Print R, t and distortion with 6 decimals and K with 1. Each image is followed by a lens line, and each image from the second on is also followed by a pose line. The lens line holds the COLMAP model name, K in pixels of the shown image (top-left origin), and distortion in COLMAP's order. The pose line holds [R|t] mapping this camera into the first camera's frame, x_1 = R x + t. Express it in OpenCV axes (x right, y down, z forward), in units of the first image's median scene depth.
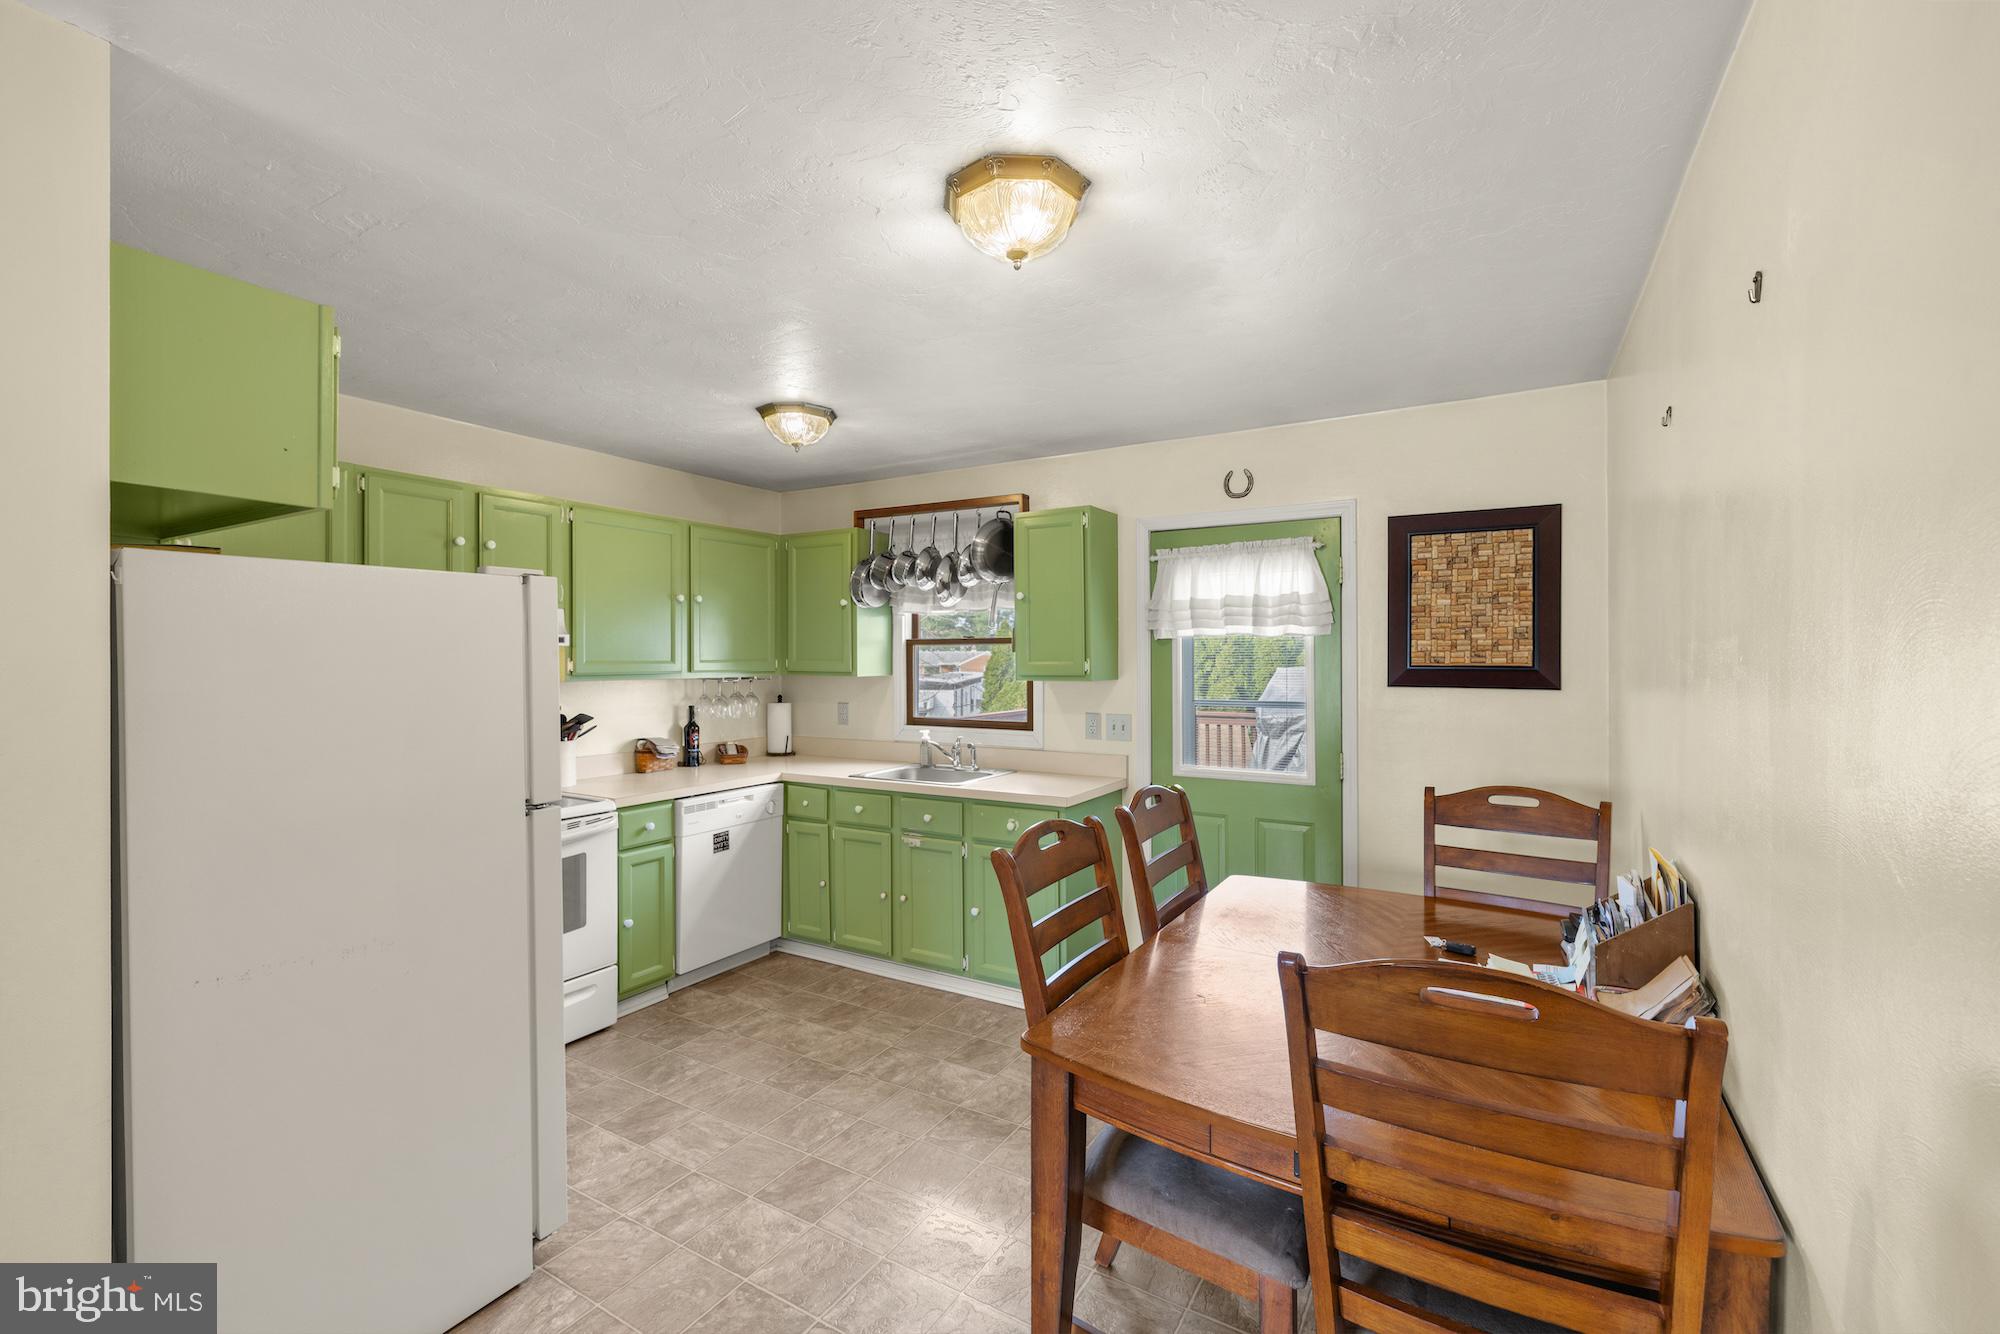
lens RADIAL K [[852.3, 0, 982.2], [0, 852.3, 660.6], [0, 0, 1]] dist [0.001641, 0.000168]
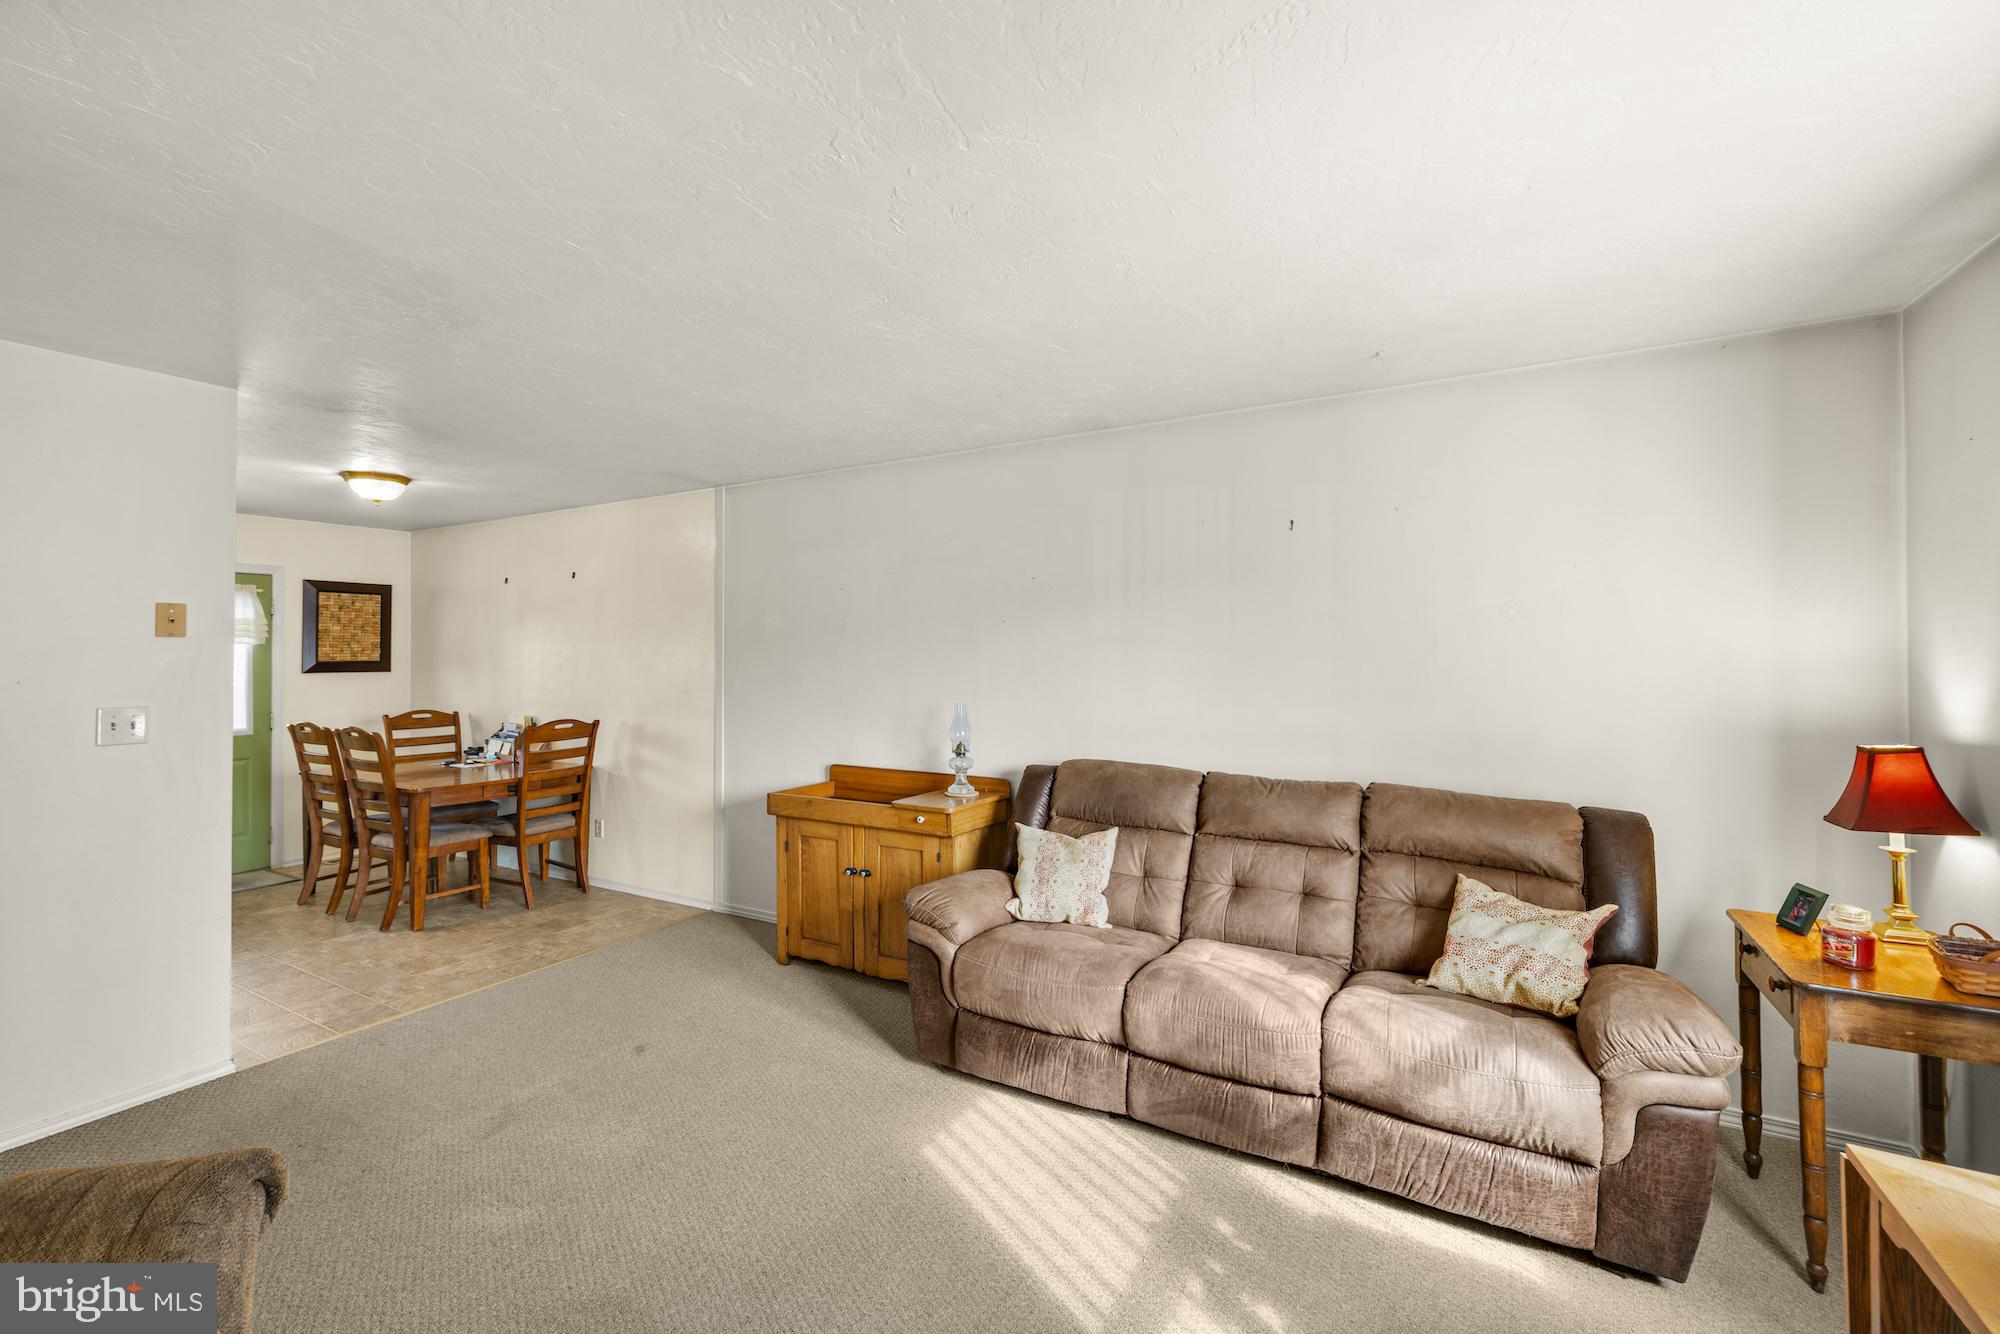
lens RADIAL K [[853.7, 0, 1003.7], [0, 853.7, 653.9], [0, 0, 1]] dist [0.005206, 0.000593]
pose [[-0.020652, -0.002995, 0.999782, -1.275212], [0.007990, 0.999963, 0.003160, -0.003889], [-0.999755, 0.008053, -0.020627, -0.418067]]
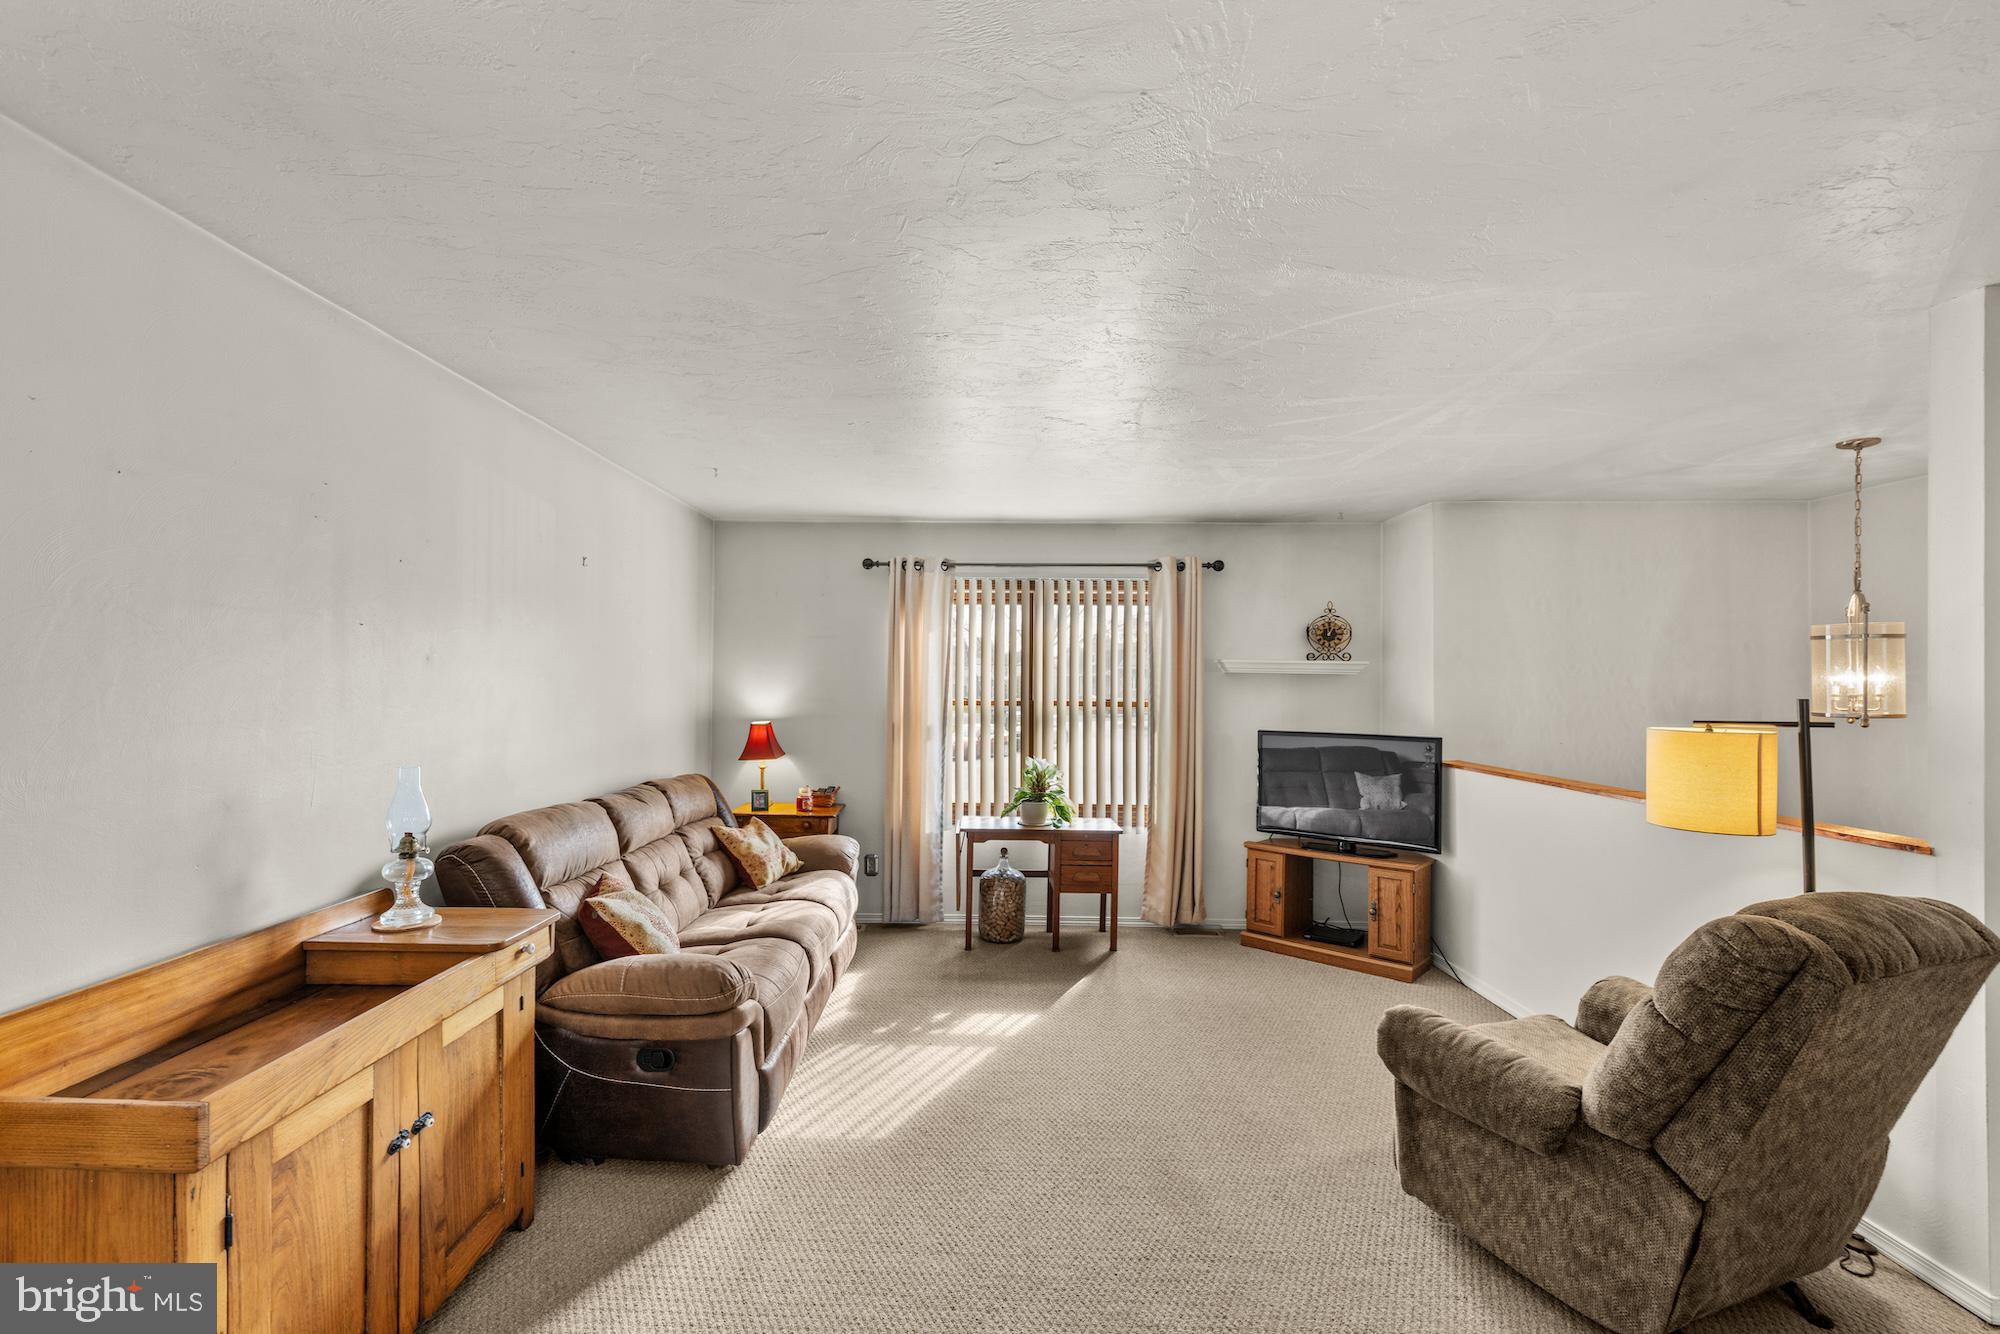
lens RADIAL K [[852.3, 0, 972.8], [0, 852.3, 682.5], [0, 0, 1]] dist [0.001641, 0.000168]
pose [[-0.867311, -0.005442, -0.497737, -0.217792], [-0.007125, 0.999974, 0.001481, -0.001461], [0.497715, 0.004831, -0.867327, 0.366934]]
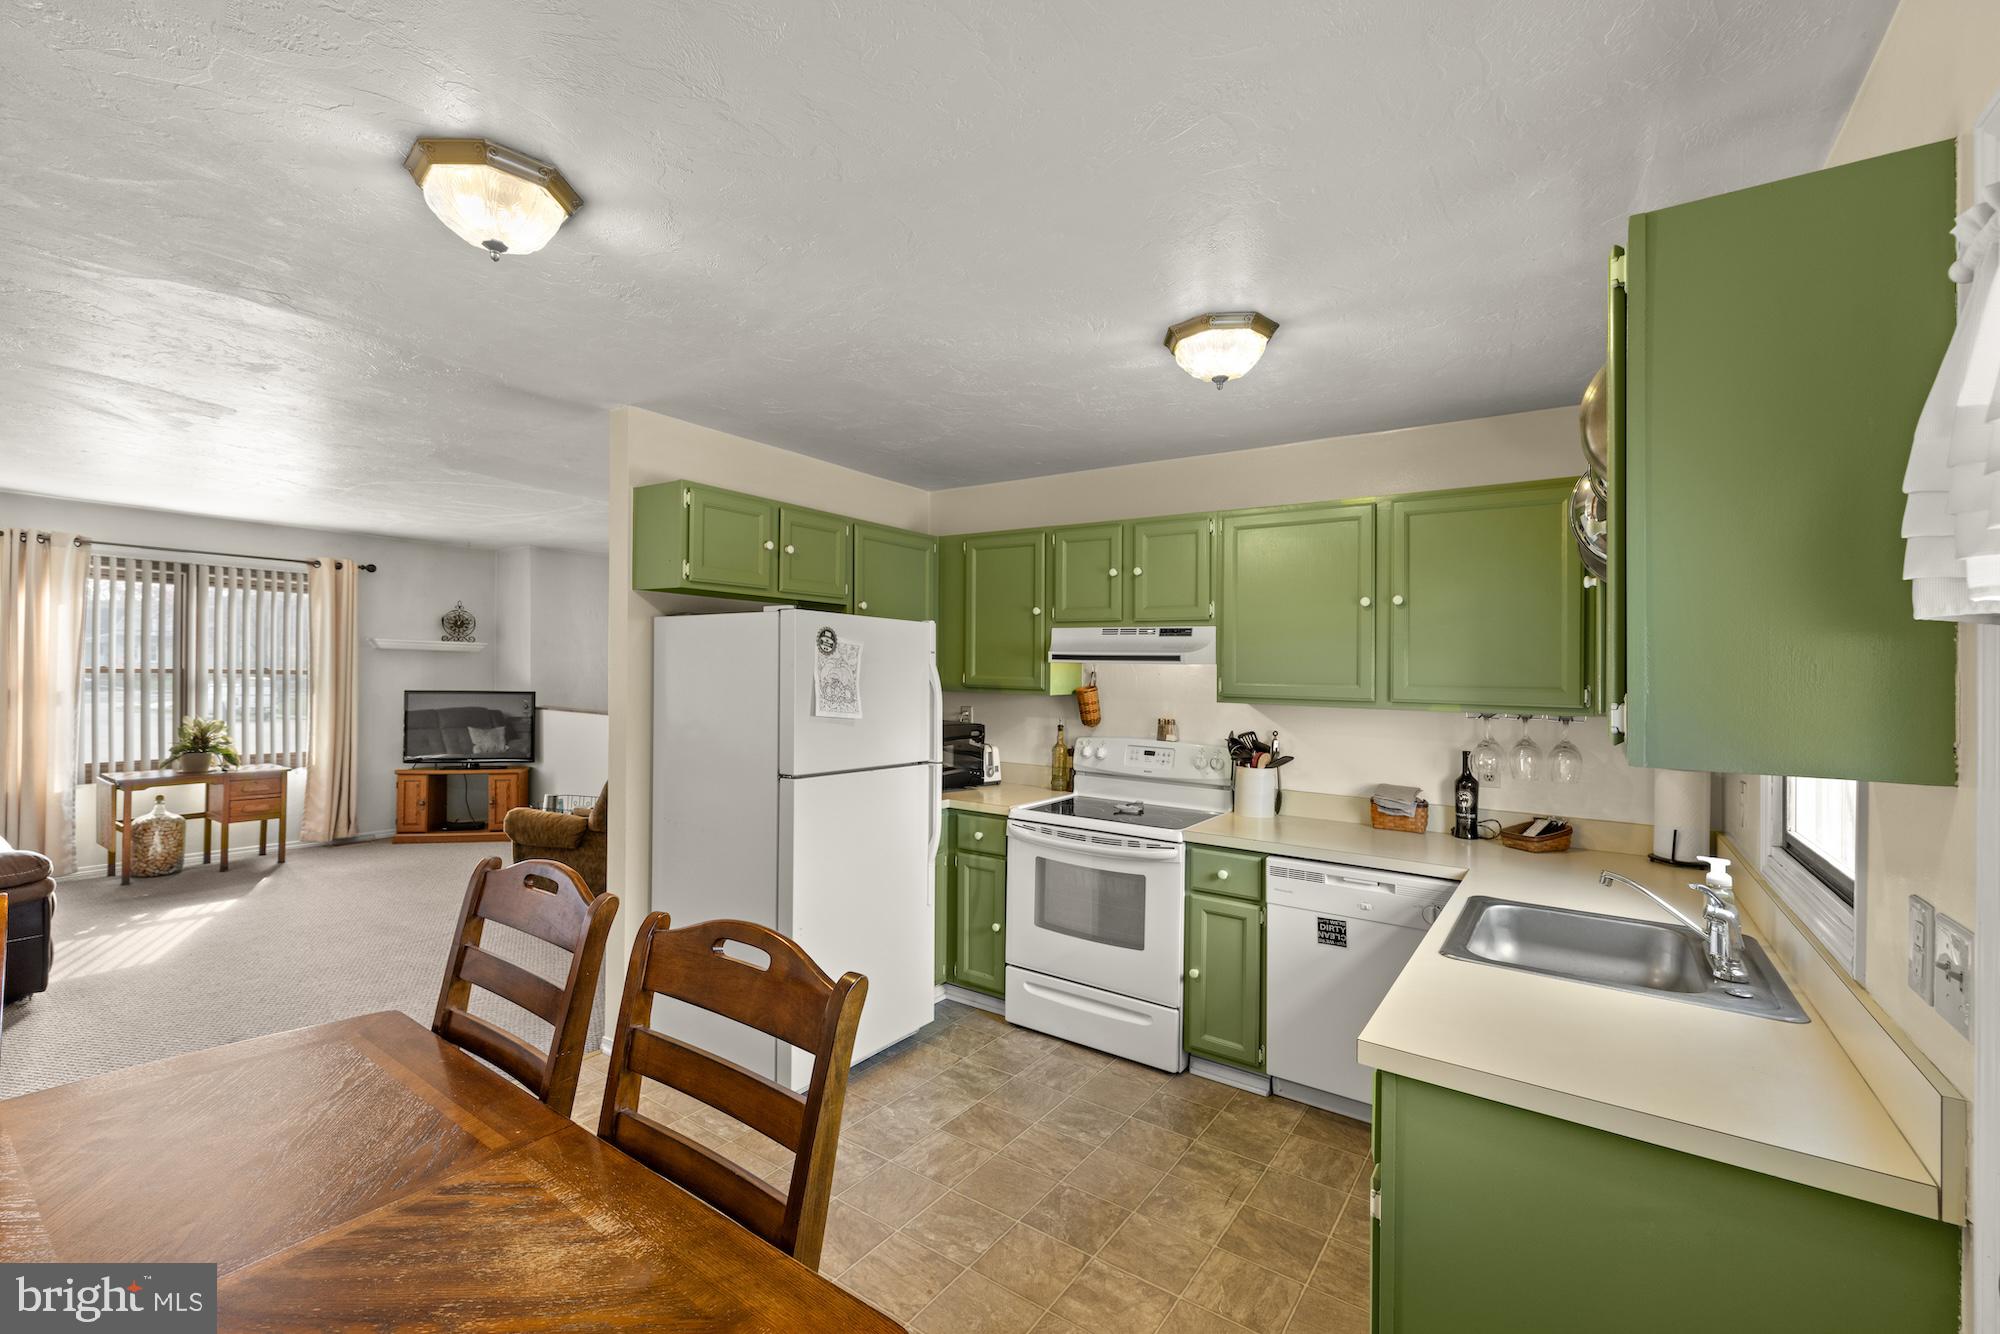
lens RADIAL K [[852.3, 0, 979.8], [0, 852.3, 682.2], [0, 0, 1]] dist [0.001641, 0.000168]
pose [[-0.067549, 0.015701, -0.997592, 0.464788], [-0.023821, 0.999566, 0.017345, -0.007580], [0.997432, 0.024935, -0.067145, 0.784059]]
